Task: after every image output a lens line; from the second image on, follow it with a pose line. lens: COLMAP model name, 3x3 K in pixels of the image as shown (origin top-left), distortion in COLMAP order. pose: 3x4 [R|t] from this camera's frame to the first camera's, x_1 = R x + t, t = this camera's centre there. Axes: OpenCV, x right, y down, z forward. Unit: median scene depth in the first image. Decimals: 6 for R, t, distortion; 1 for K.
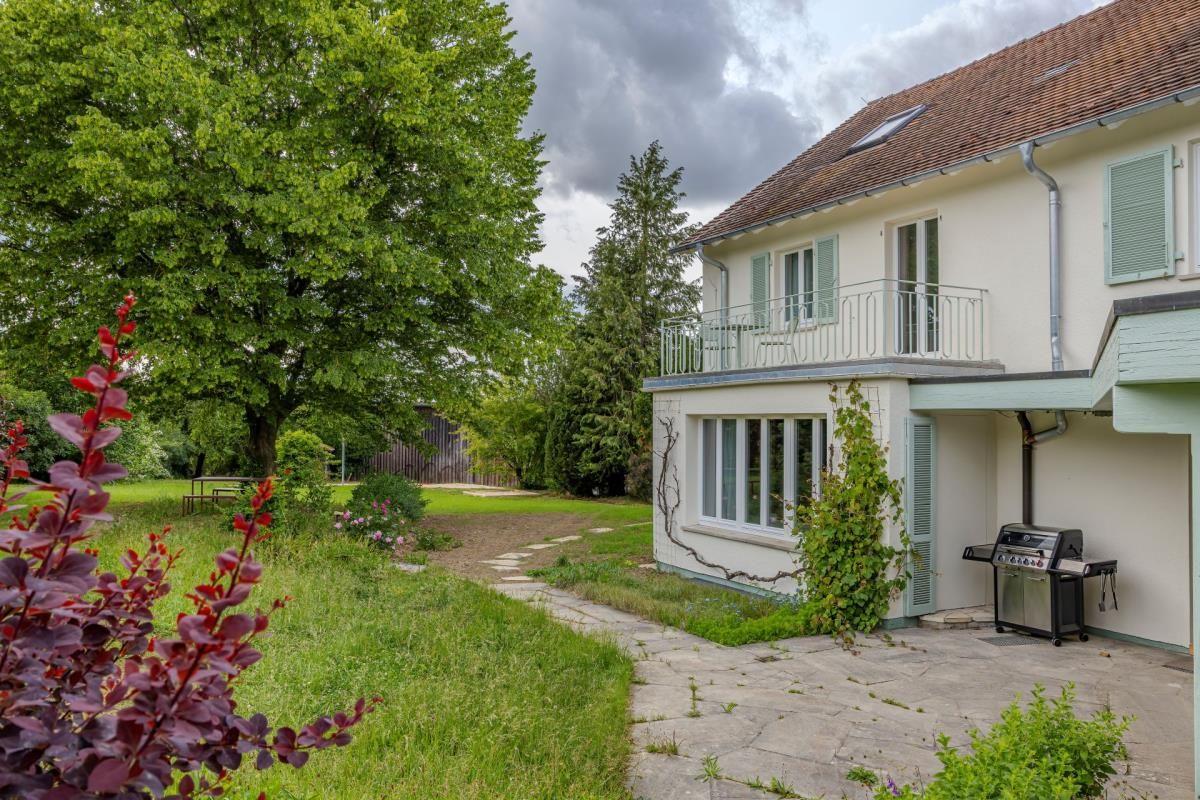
lens RADIAL K [[925.7, 0, 600.0], [0, 925.7, 400.0], [0, 0, 1]] dist [-0.007041, 0.007705]
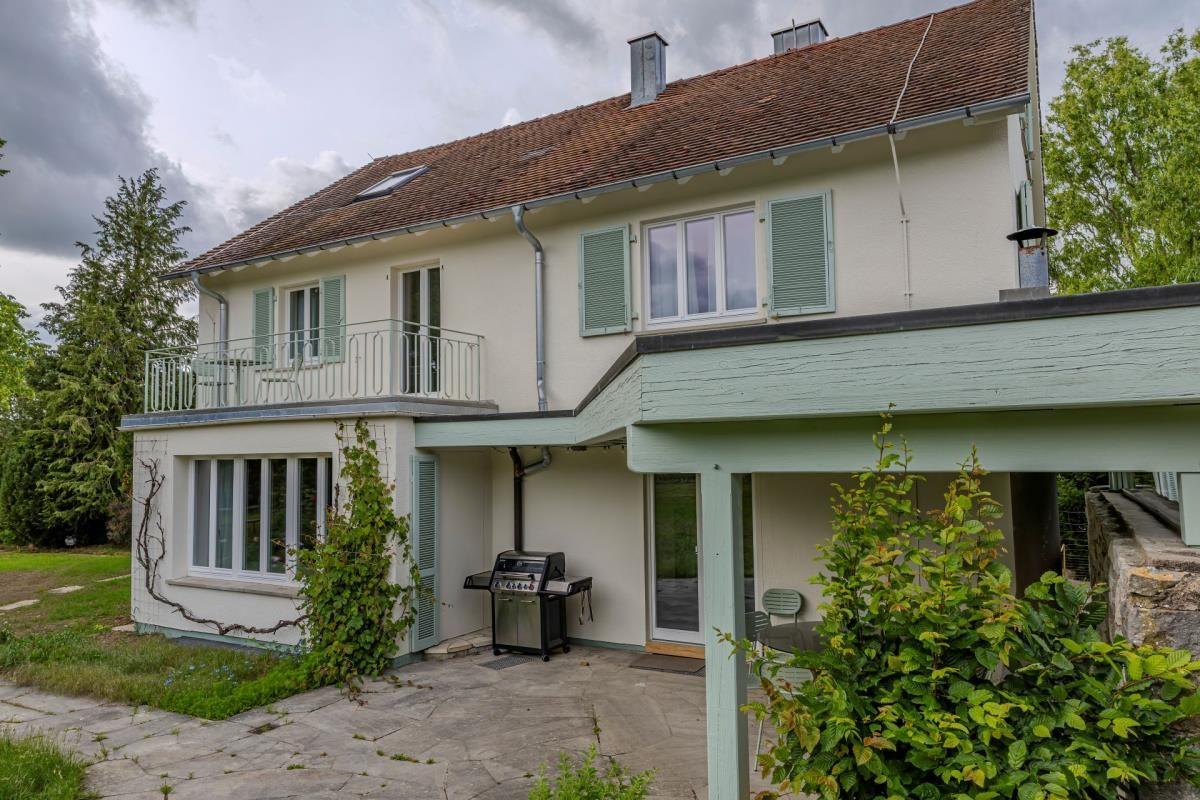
lens RADIAL K [[809.1, 0, 600.0], [0, 809.1, 400.0], [0, 0, 1]] dist [-0.003443, 0.002075]
pose [[0.847406, 0.015891, 0.530707, 0.030437], [0.007583, 0.999088, -0.042024, -0.002732], [-0.530891, 0.039635, 0.846513, 0.125397]]
